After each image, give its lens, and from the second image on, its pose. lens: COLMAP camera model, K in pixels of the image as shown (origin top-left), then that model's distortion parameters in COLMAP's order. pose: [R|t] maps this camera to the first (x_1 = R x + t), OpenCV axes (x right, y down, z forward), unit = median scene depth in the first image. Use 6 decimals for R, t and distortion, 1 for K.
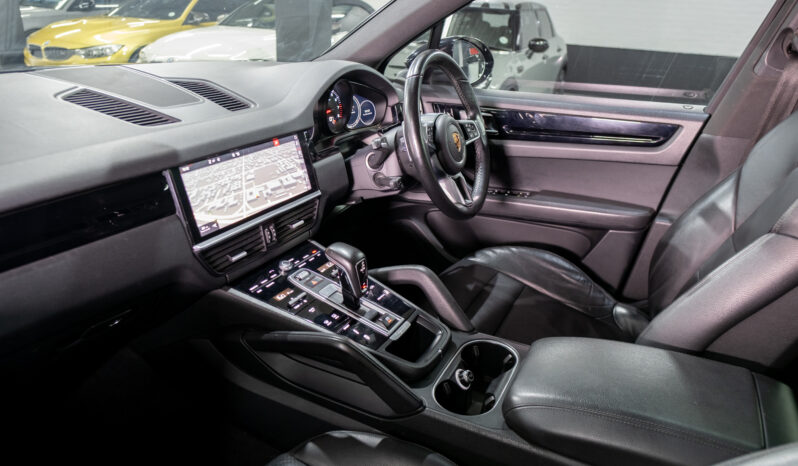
lens RADIAL K [[545.8, 0, 399.6], [0, 545.8, 232.4], [0, 0, 1]] dist [0.010043, -0.000232]
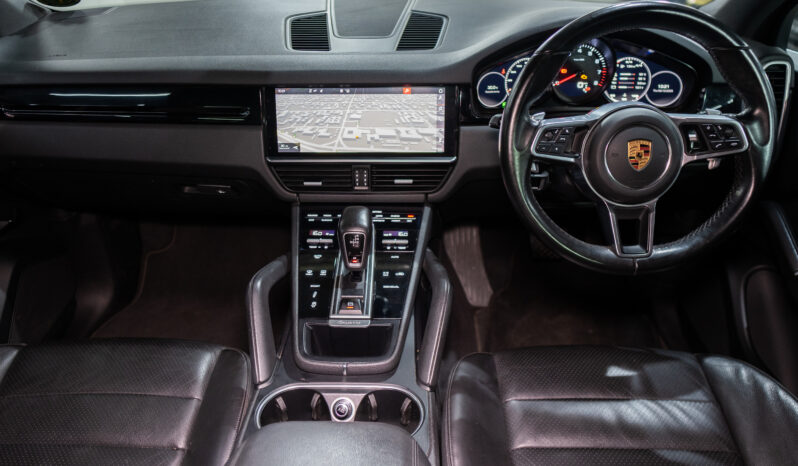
lens RADIAL K [[545.8, 0, 399.4], [0, 545.8, 233.1], [0, 0, 1]] dist [0.010043, -0.000232]
pose [[0.444076, 0.409028, -0.797178, 0.652298], [-0.319379, 0.903537, 0.285688, -0.219866], [0.837134, 0.127735, 0.531874, 0.555885]]
